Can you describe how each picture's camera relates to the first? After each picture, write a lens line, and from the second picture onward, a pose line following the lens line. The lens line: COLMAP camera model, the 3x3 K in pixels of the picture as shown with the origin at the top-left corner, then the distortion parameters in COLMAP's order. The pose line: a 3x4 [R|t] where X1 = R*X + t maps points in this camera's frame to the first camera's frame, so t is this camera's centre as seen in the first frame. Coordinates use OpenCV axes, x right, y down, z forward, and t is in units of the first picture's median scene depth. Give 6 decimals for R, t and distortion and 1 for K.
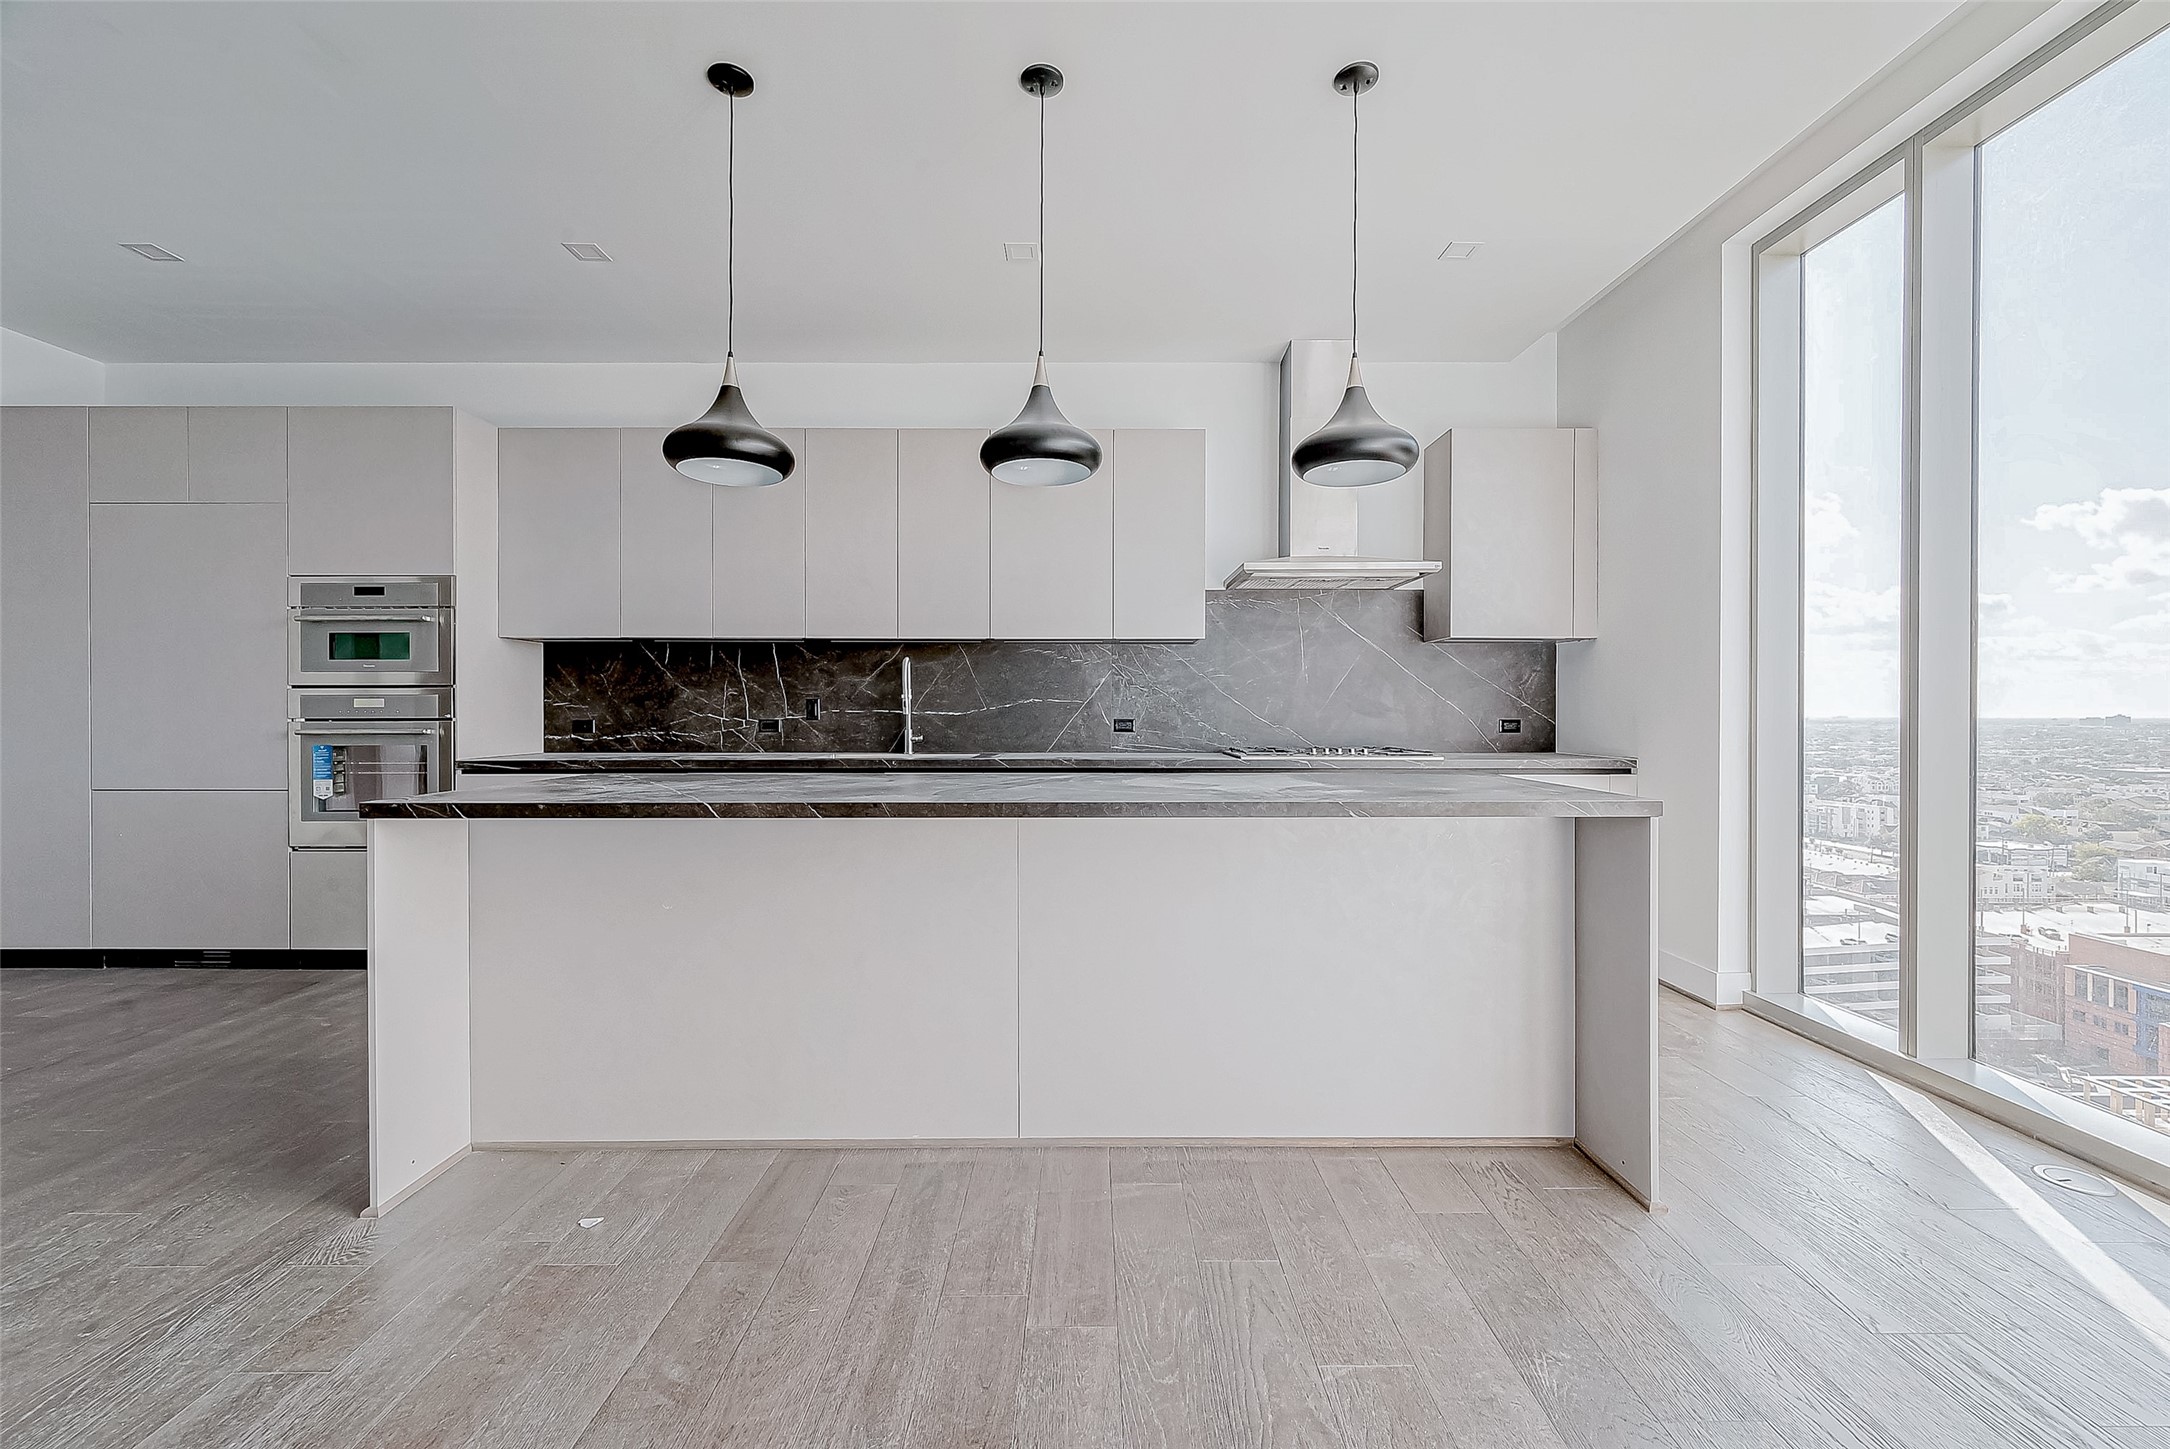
lens RADIAL K [[868.3, 0, 1086.8], [0, 868.3, 709.9], [0, 0, 1]] dist [-0.002143, 0.000322]
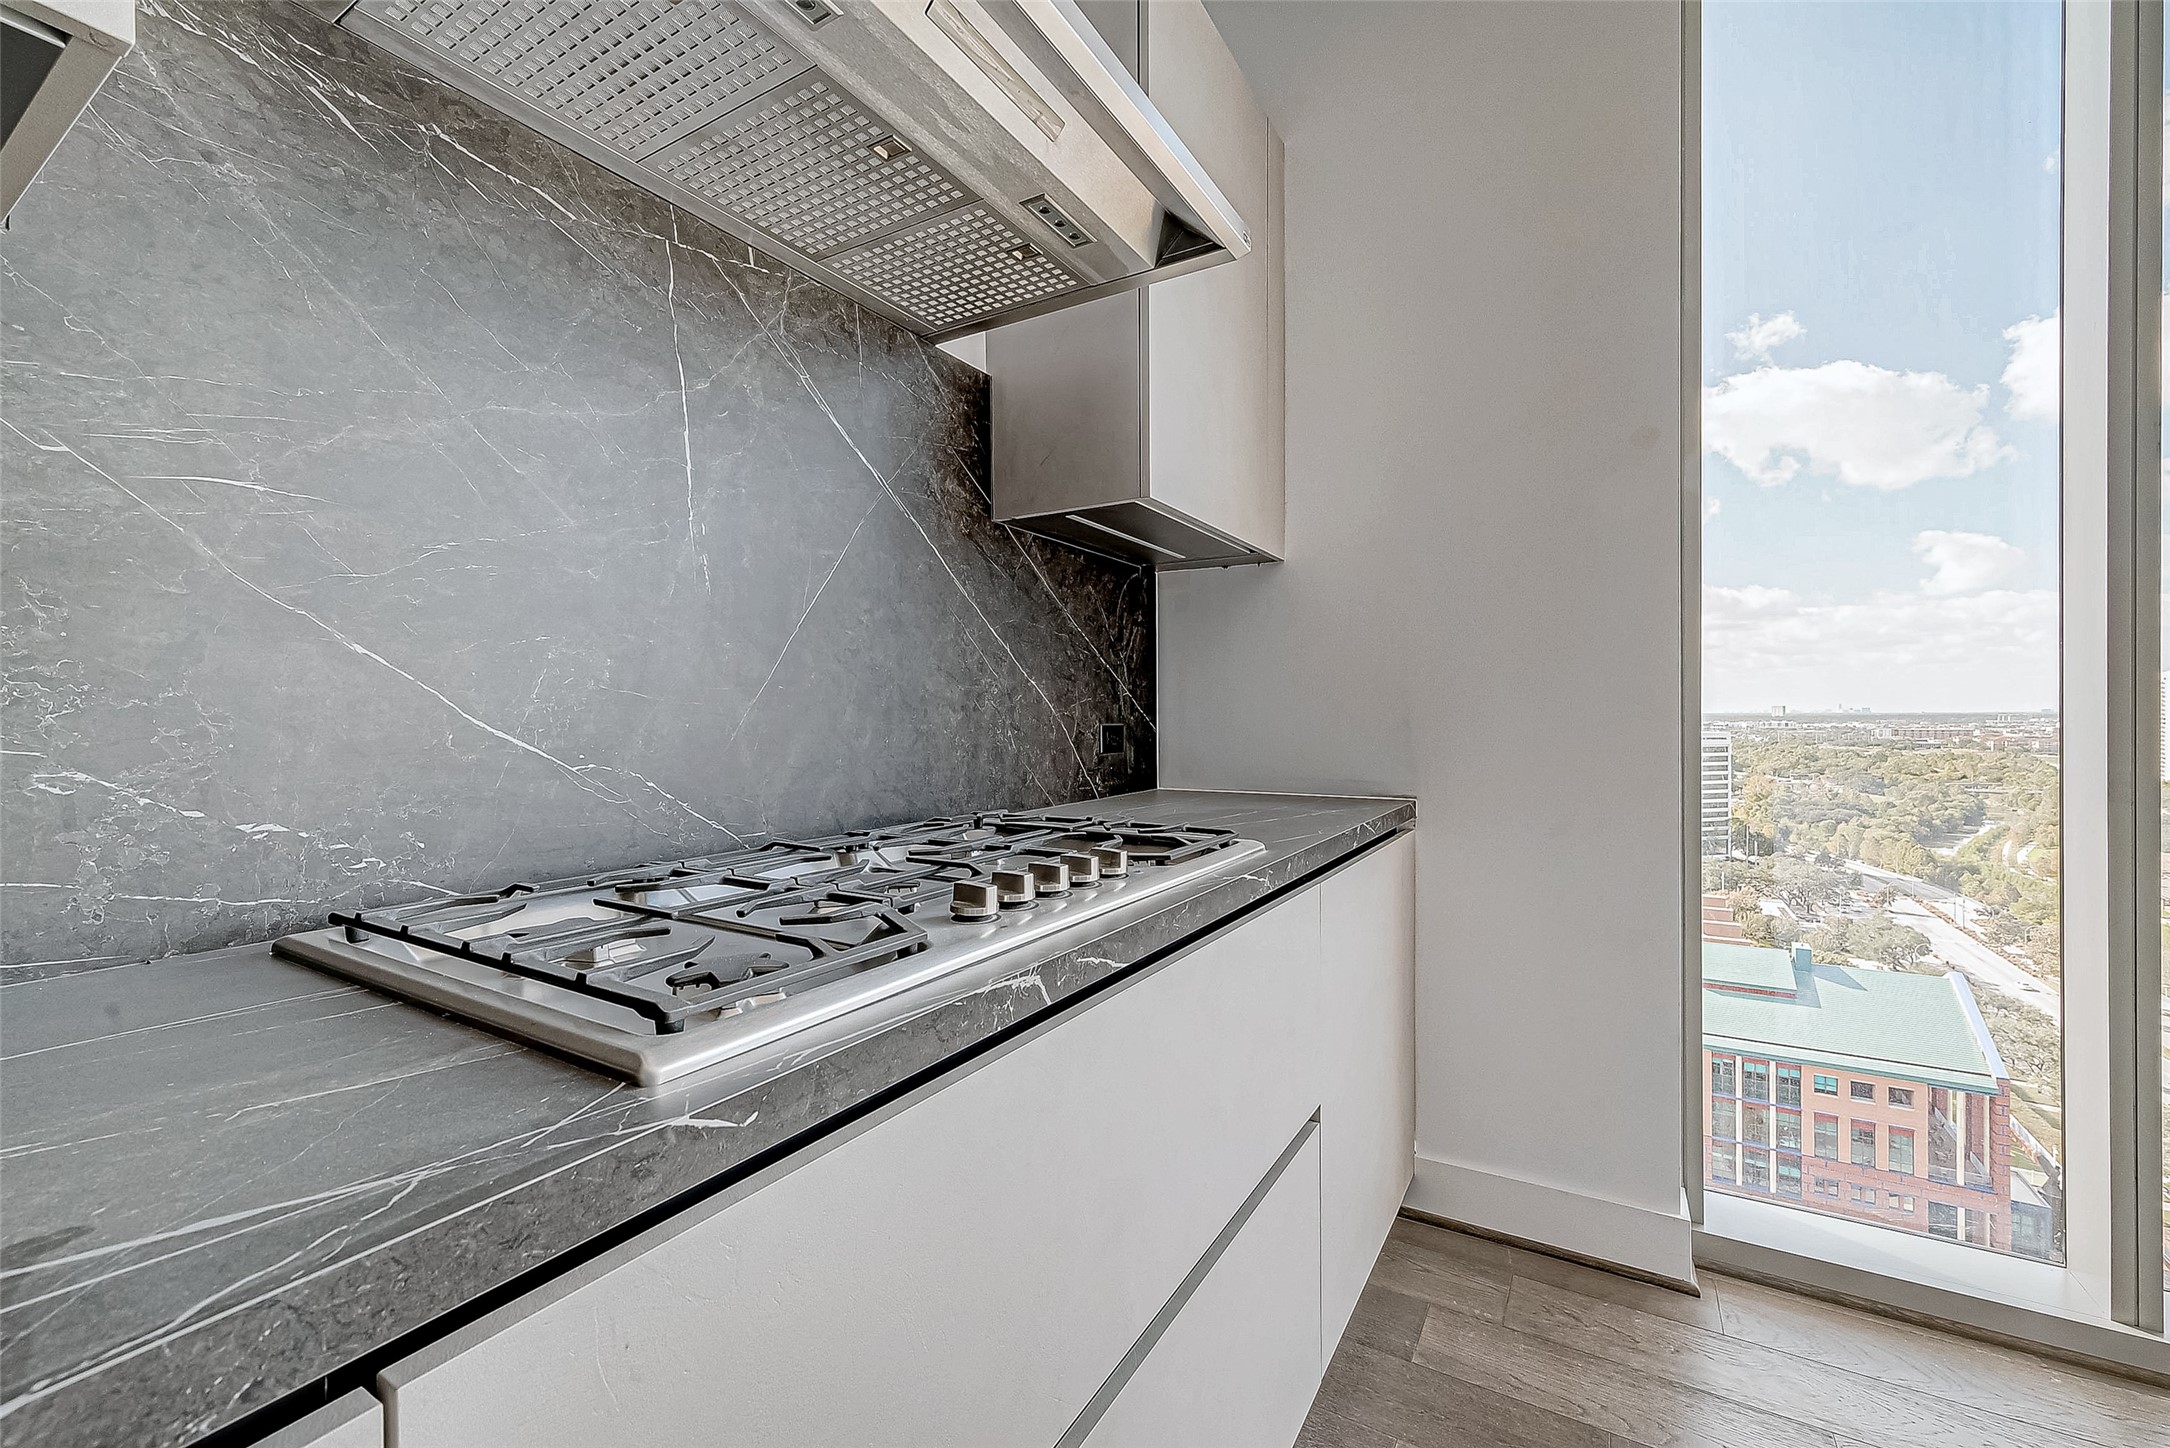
lens RADIAL K [[868.3, 0, 1118.4], [0, 868.3, 721.5], [0, 0, 1]] dist [-0.002143, 0.000322]
pose [[0.509346, -0.010354, 0.860500, 0.096426], [0.007041, 0.999944, 0.007865, 0.006098], [-0.860533, 0.002053, 0.509390, 0.768324]]
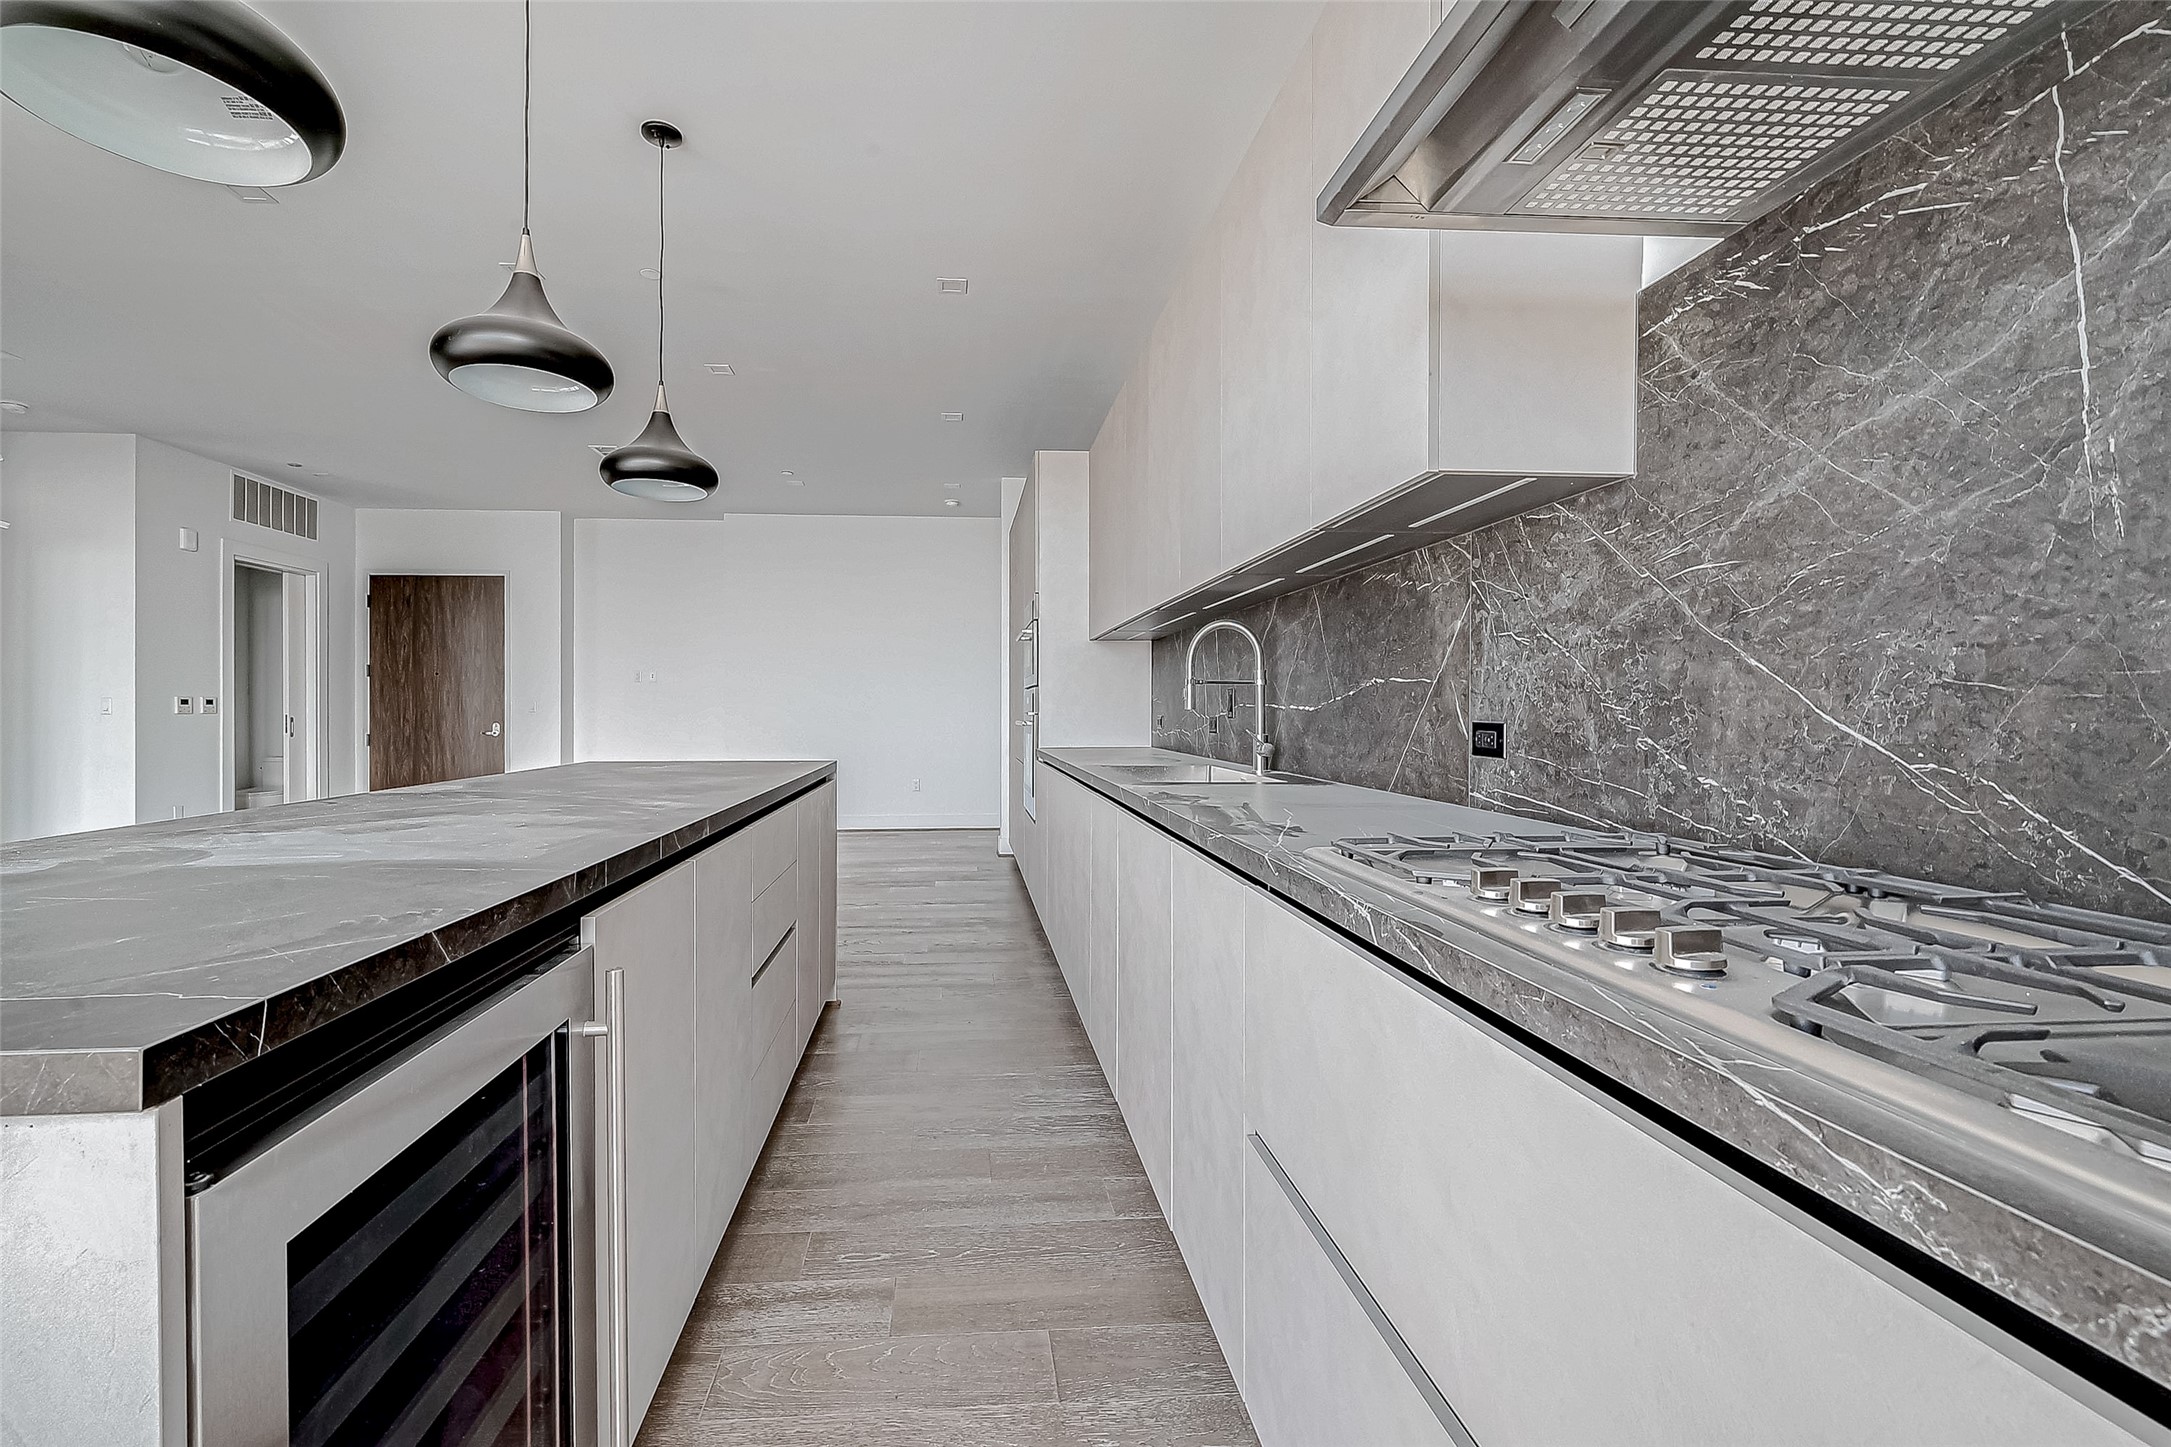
lens RADIAL K [[868.7, 0, 1080.4], [0, 868.7, 709.3], [0, 0, 1]] dist [-0.002143, 0.000322]
pose [[0.134469, 0.000472, -0.990918, 0.400456], [-0.000361, 1.000000, 0.000427, 0.004881], [0.990918, 0.000300, 0.134469, 0.770199]]
